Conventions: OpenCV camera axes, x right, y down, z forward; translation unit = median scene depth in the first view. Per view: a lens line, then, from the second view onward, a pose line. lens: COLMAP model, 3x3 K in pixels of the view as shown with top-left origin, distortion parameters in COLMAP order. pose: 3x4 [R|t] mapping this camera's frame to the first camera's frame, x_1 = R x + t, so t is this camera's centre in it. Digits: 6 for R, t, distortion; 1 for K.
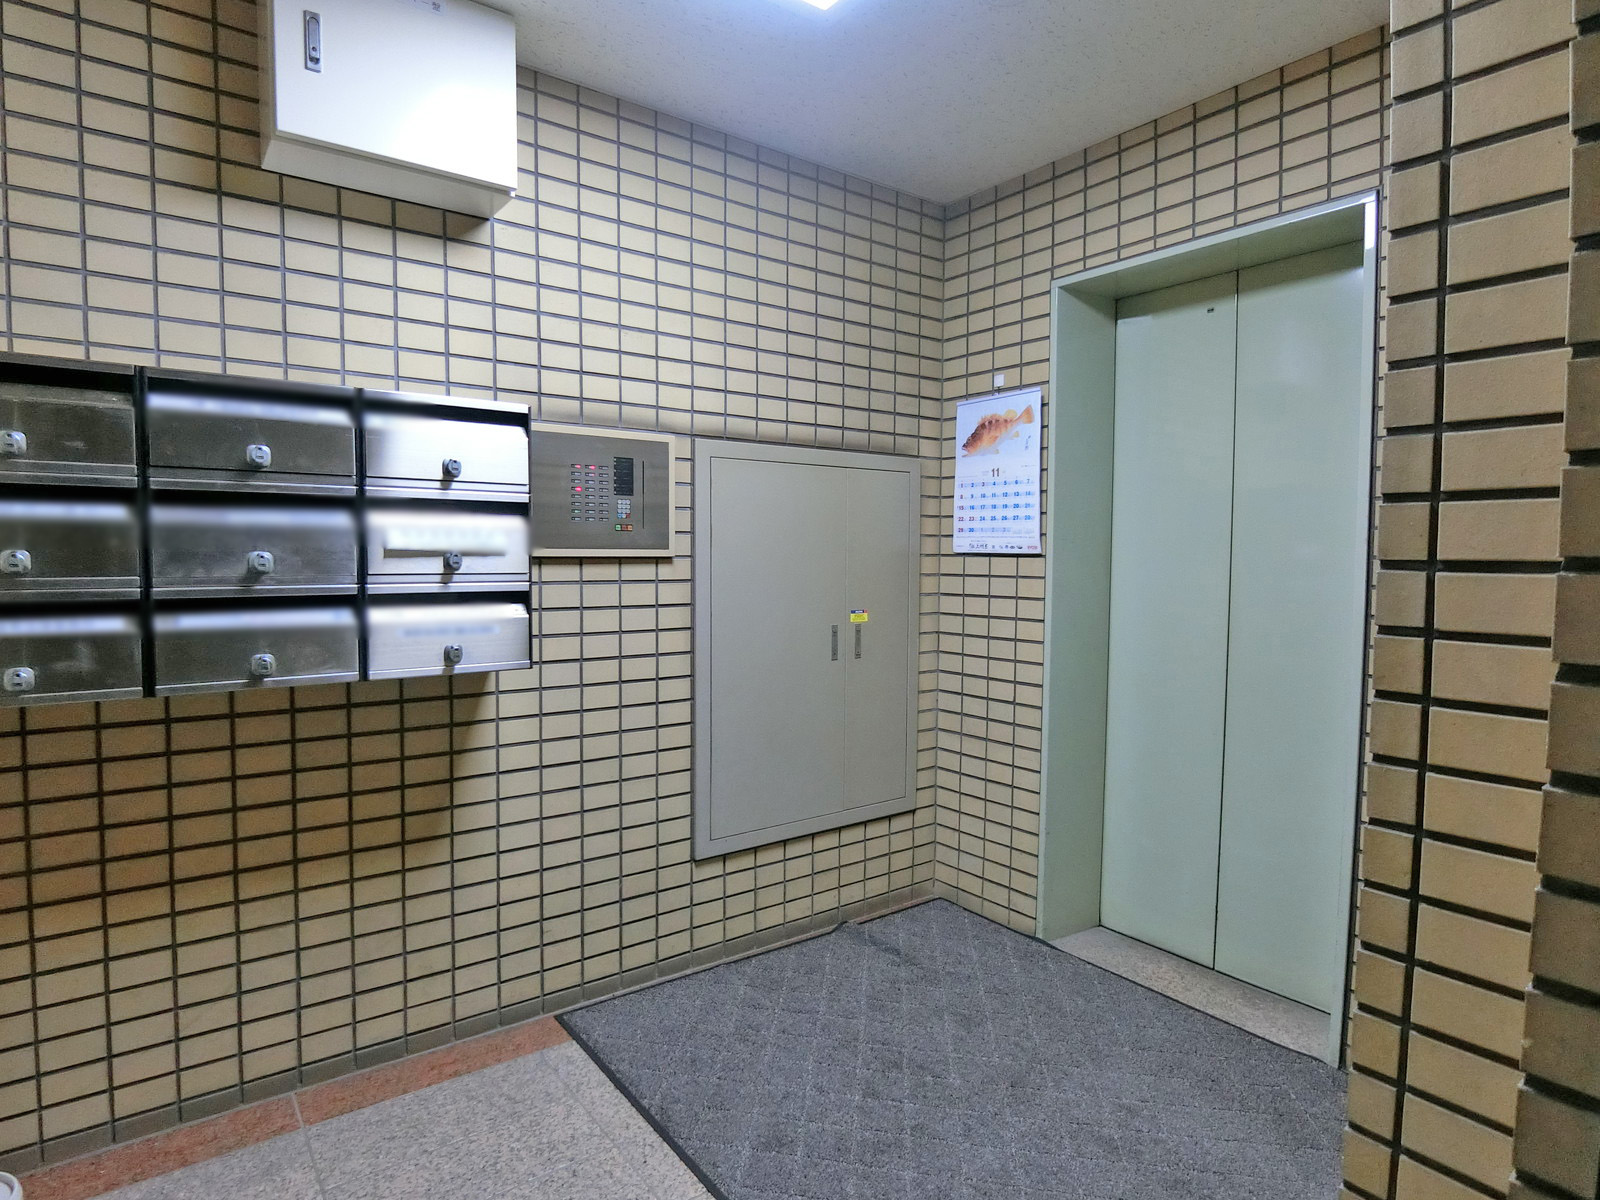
lens RADIAL K [[873.4, 0, 800.0], [0, 873.4, 600.0], [0, 0, 1]] dist [-0.025925, -0.001638]
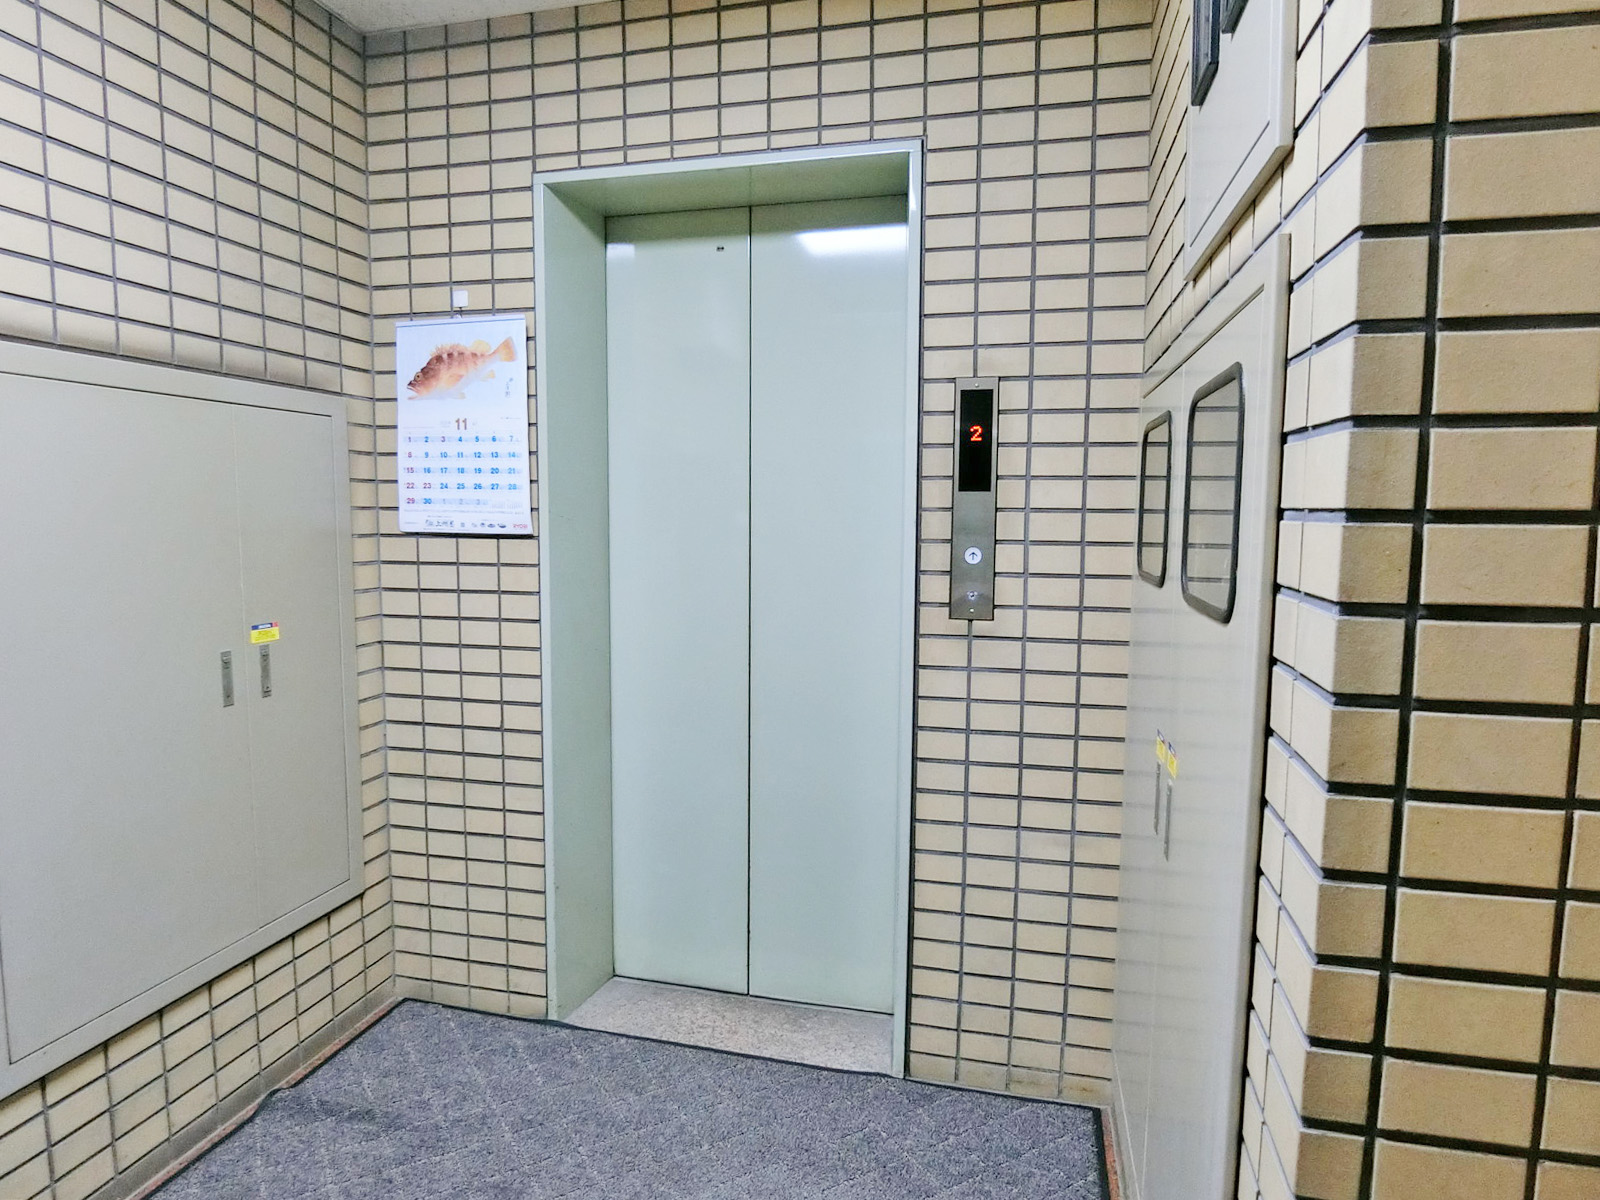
lens RADIAL K [[912.8, 0, 800.0], [0, 912.8, 600.0], [0, 0, 1]] dist [-0.015061, -0.001954]
pose [[0.778420, -0.059042, 0.624962, -0.044070], [0.030571, 0.997951, 0.056202, -0.032273], [-0.626999, -0.024643, 0.778630, 0.216965]]
